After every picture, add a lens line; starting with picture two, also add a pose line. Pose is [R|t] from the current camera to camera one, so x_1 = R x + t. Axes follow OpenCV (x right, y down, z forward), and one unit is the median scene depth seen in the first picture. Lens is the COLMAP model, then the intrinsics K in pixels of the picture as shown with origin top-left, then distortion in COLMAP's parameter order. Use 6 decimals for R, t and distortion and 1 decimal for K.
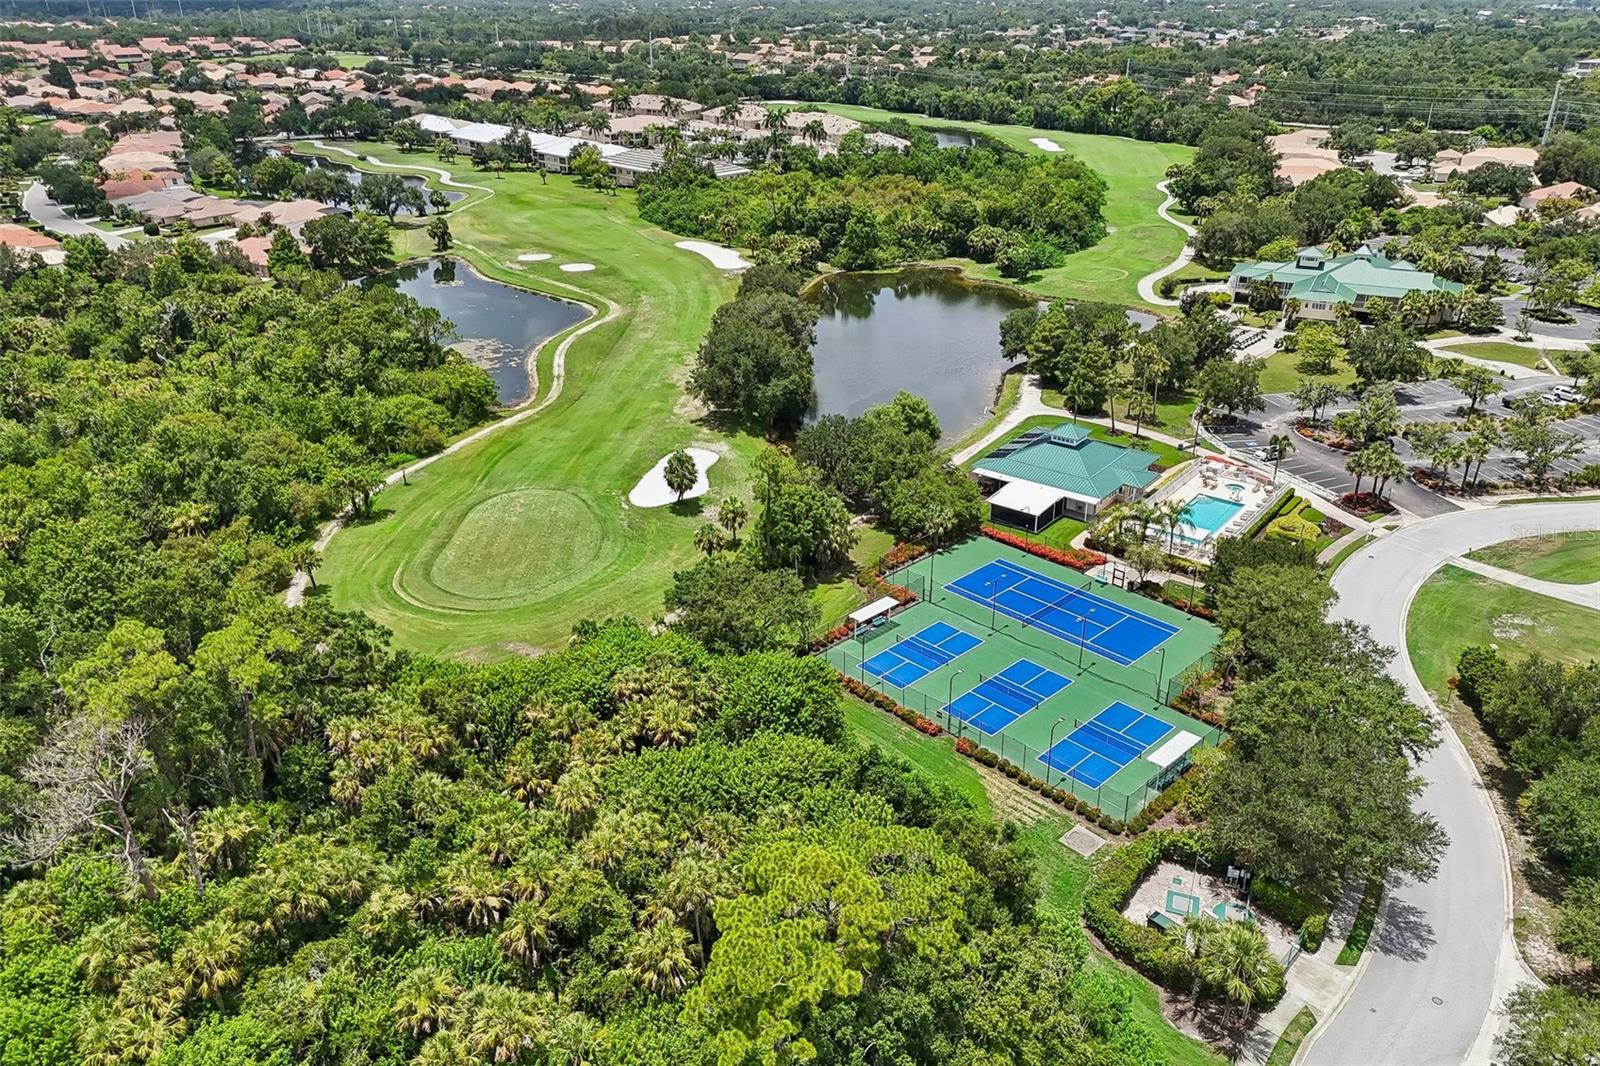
lens RADIAL K [[1167.2, 0, 800.0], [0, 1167.2, 533.0], [0, 0, 1]] dist [0.073132, -0.069393]
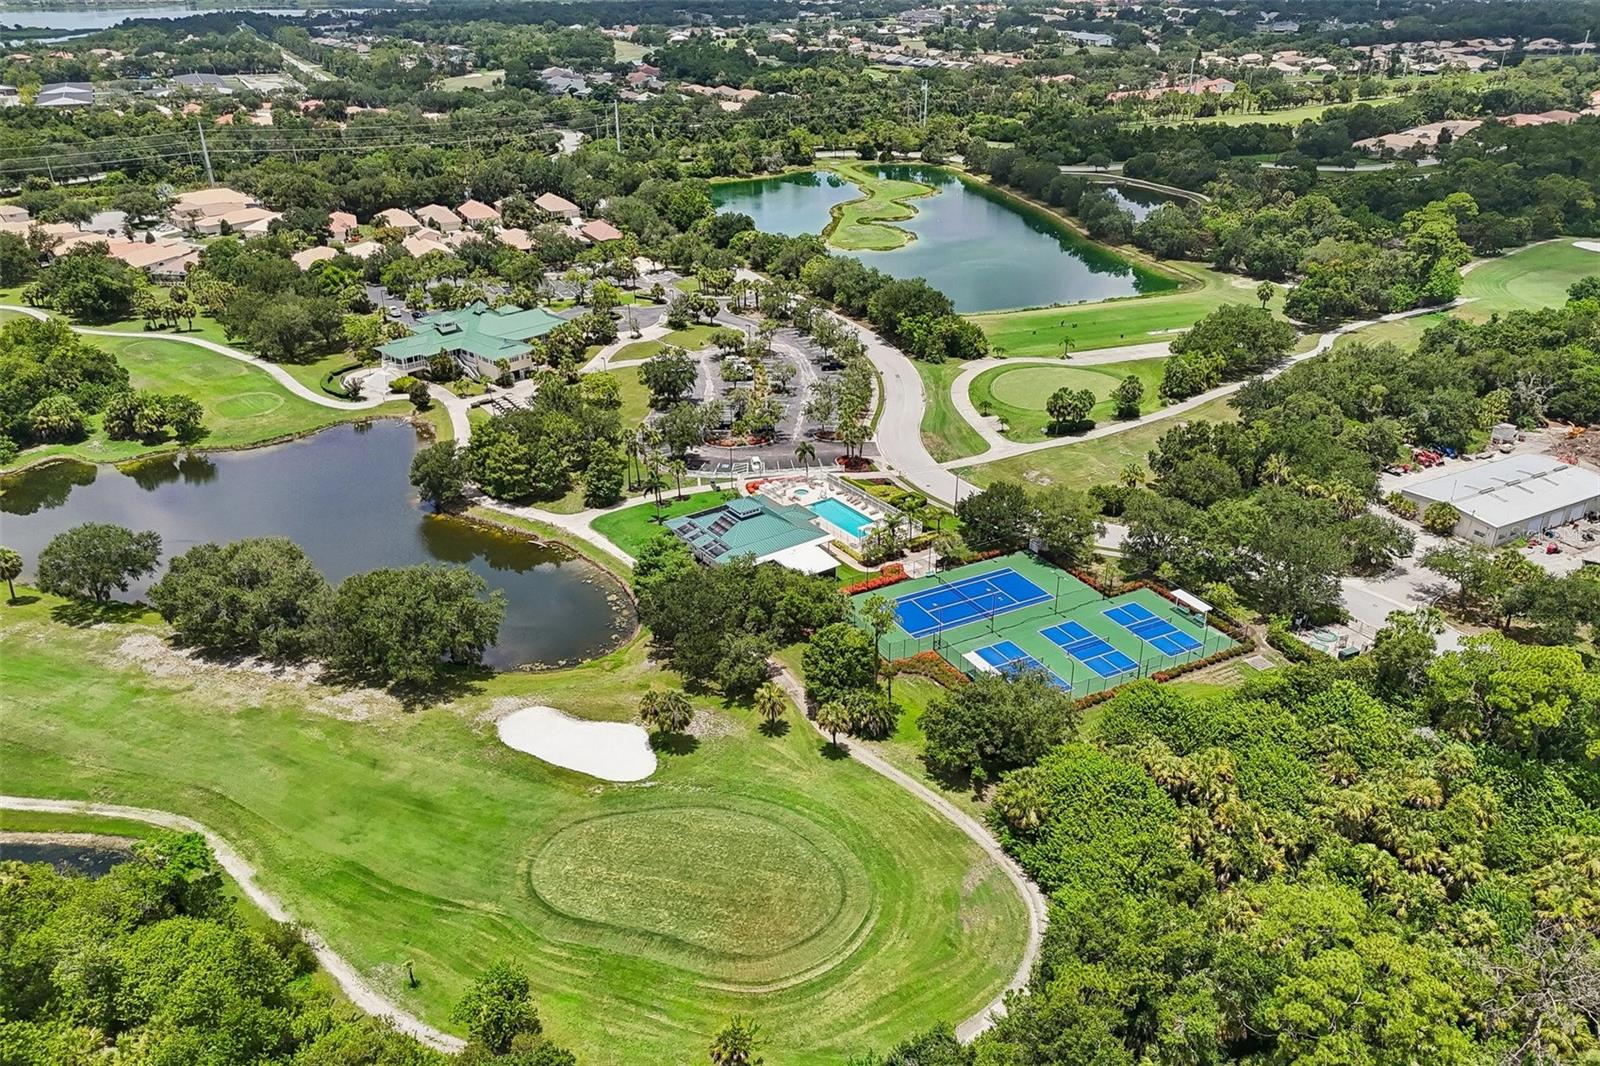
lens RADIAL K [[1167.2, 0, 800.0], [0, 1167.2, 533.0], [0, 0, 1]] dist [0.073132, -0.069393]
pose [[0.297402, -0.418369, 0.858207, -0.626870], [0.421424, 0.864098, 0.275201, -0.298864], [-0.856711, 0.279824, 0.433295, 0.402908]]
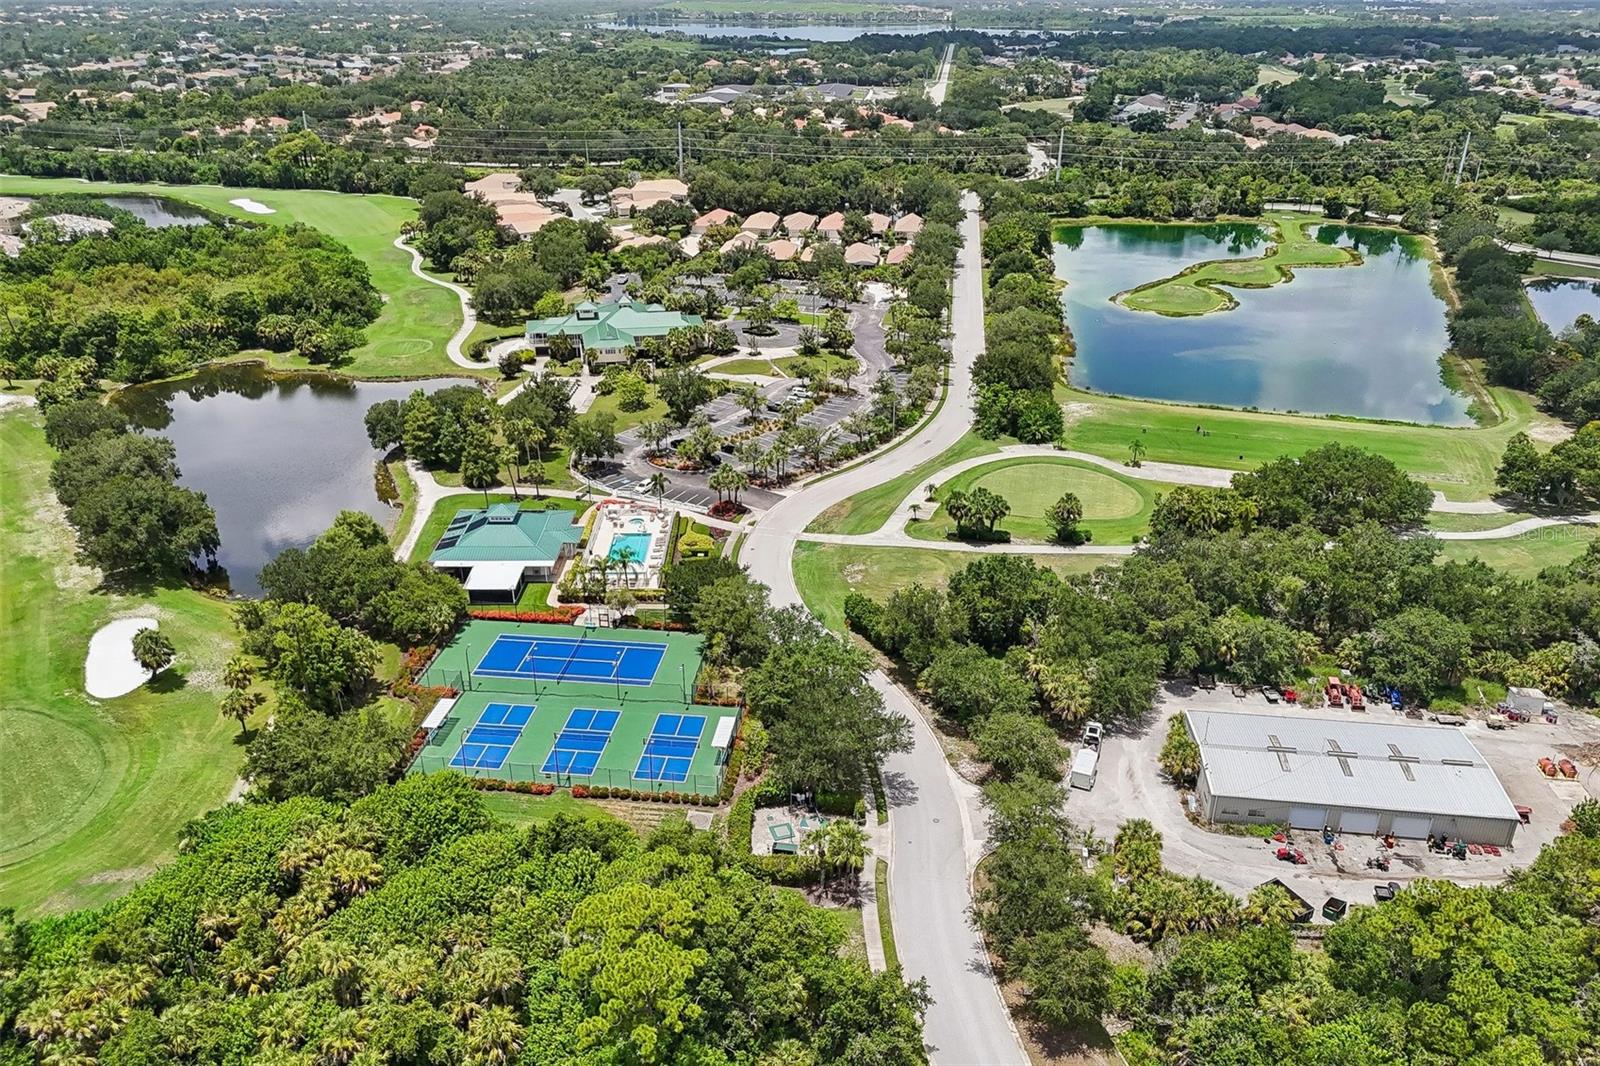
lens RADIAL K [[1167.2, 0, 800.0], [0, 1167.2, 533.0], [0, 0, 1]] dist [0.073132, -0.069393]
pose [[0.782085, -0.256243, 0.568051, -0.176476], [0.261905, 0.962291, 0.073494, -0.062801], [-0.565463, 0.091297, 0.819705, -0.100211]]
